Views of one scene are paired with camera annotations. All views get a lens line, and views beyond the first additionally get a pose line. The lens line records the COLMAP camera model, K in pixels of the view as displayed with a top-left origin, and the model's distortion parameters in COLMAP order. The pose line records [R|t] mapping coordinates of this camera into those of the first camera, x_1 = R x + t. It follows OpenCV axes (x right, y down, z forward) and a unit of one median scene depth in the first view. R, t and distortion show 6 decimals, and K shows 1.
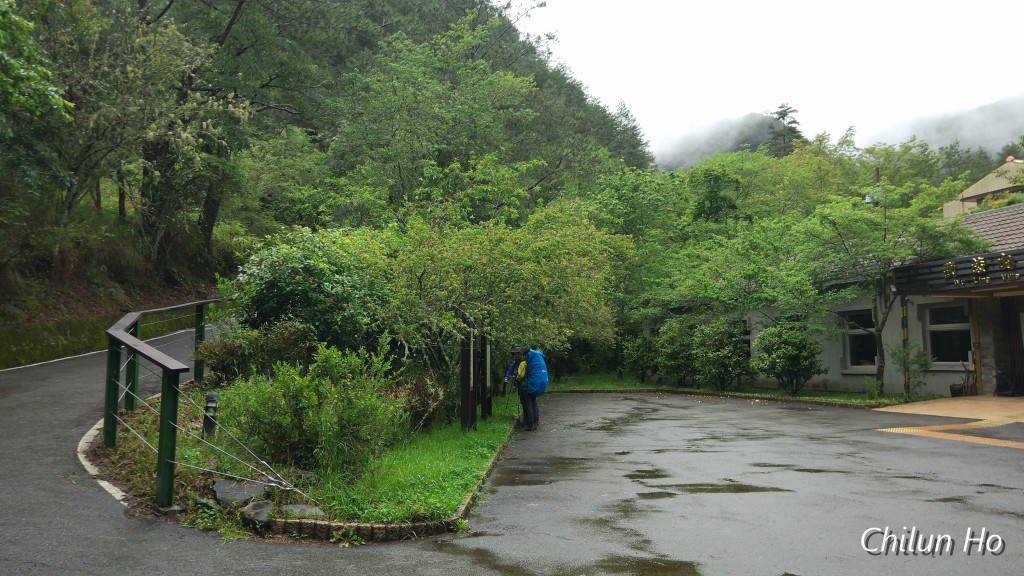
lens RADIAL K [[783.3, 0, 510.8], [0, 783.3, 299.5], [0, 0, 1]] dist [0.083320, -0.108551]
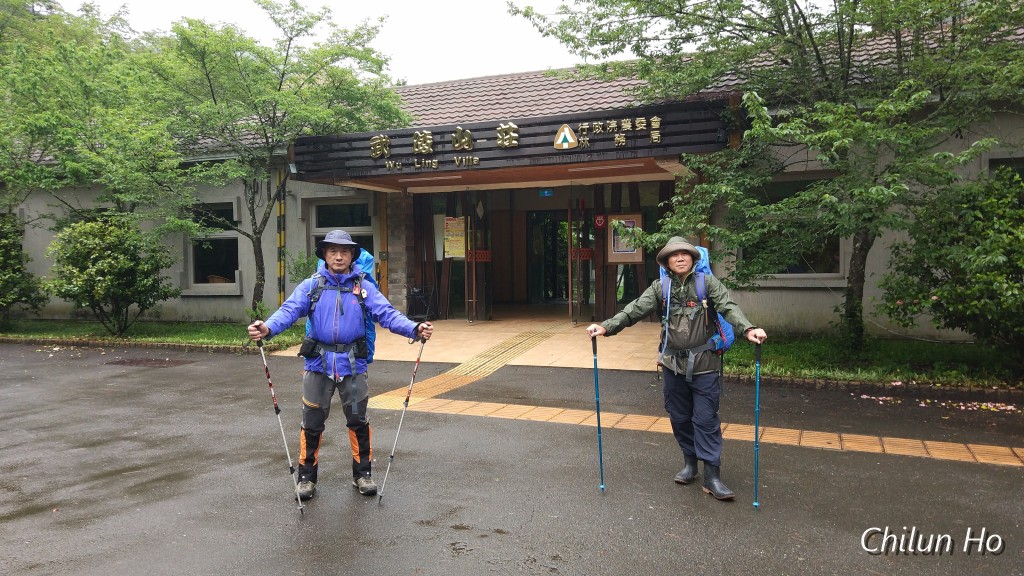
lens RADIAL K [[778.8, 0, 512.0], [0, 778.8, 288.0], [0, 0, 1]] dist [0.079172, -0.081775]
pose [[0.631935, -0.020362, 0.774754, 0.085876], [-0.053480, 0.996126, 0.069802, 0.029770], [-0.773174, -0.085544, 0.628398, 0.434921]]
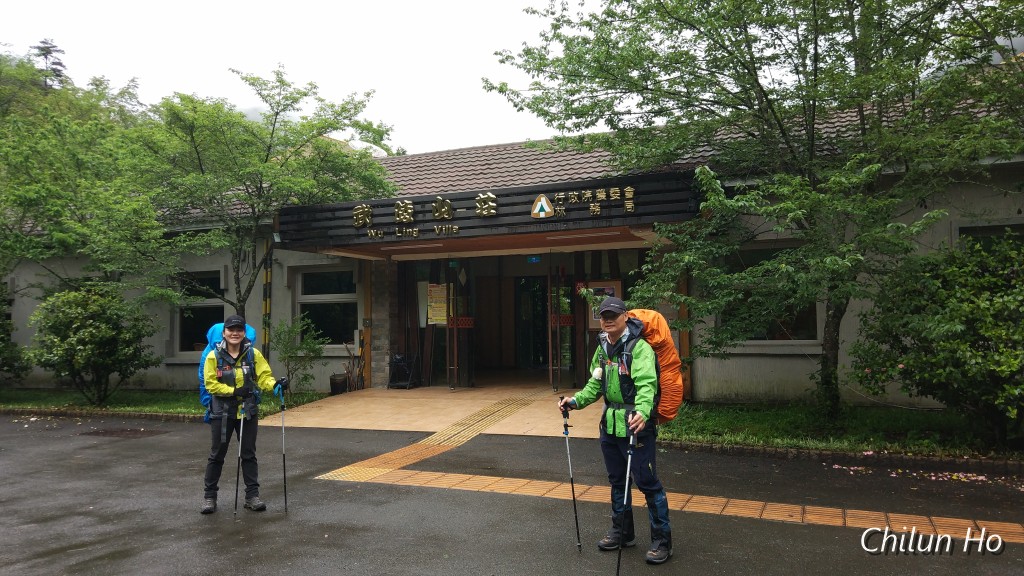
lens RADIAL K [[777.9, 0, 513.0], [0, 777.9, 282.7], [0, 0, 1]] dist [0.077796, -0.076202]
pose [[0.632913, 0.046571, 0.772821, 0.095587], [-0.050256, 0.998555, -0.019017, 0.026583], [-0.772590, -0.026803, 0.634339, 0.420218]]
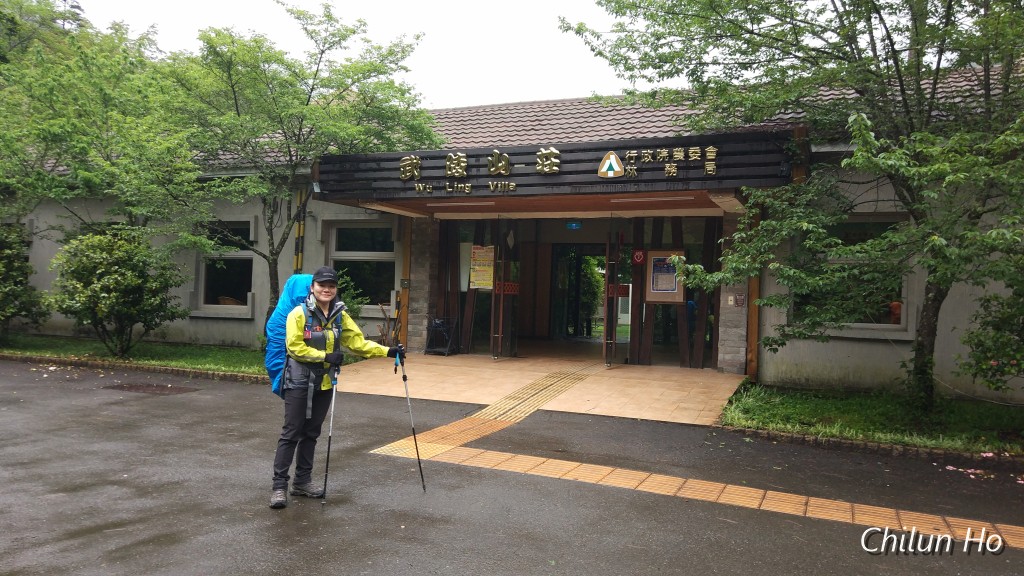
lens RADIAL K [[778.9, 0, 511.6], [0, 778.9, 280.1], [0, 0, 1]] dist [0.079719, -0.076172]
pose [[0.640524, 0.048387, 0.766412, 0.108810], [-0.096929, 0.995125, 0.018182, 0.032474], [-0.761796, -0.085933, 0.642092, 0.476786]]
